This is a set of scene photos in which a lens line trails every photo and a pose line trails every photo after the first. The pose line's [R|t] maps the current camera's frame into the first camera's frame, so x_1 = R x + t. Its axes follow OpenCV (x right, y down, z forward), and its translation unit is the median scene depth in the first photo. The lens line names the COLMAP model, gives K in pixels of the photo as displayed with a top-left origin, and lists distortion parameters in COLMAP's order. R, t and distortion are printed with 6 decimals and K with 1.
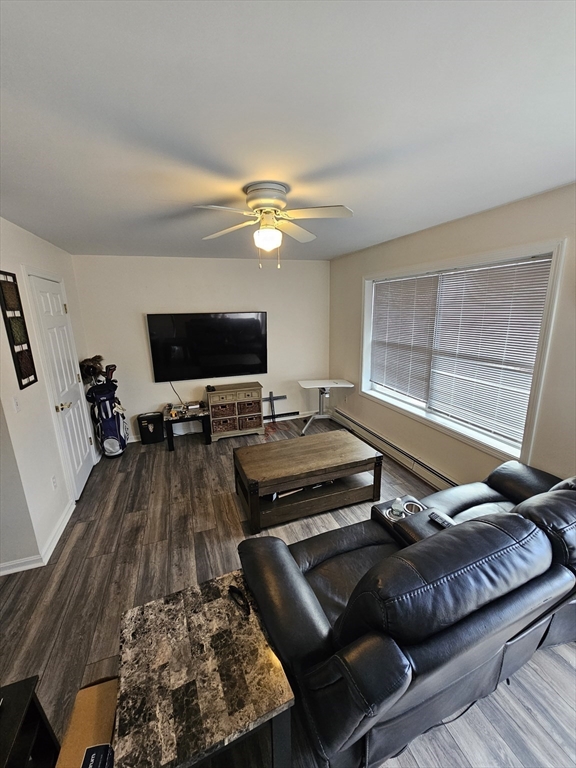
lens RADIAL K [[307.9, 0, 288.0], [0, 307.9, 384.0], [0, 0, 1]] dist [-0.011860, 0.000464]
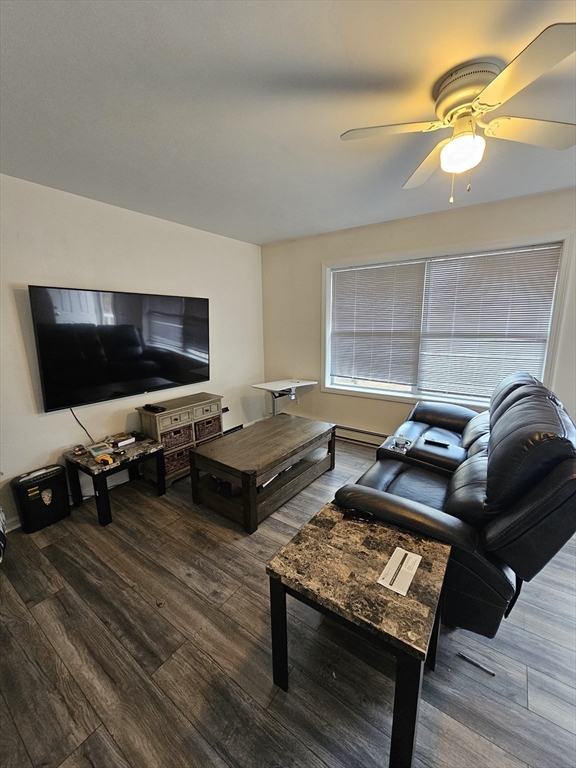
lens RADIAL K [[307.9, 0, 288.0], [0, 307.9, 384.0], [0, 0, 1]] dist [-0.011860, 0.000464]
pose [[0.815415, -0.104123, 0.569436, -0.411924], [0.132413, 0.991159, -0.008375, 0.007331], [-0.563529, 0.082230, 0.821993, 0.325719]]
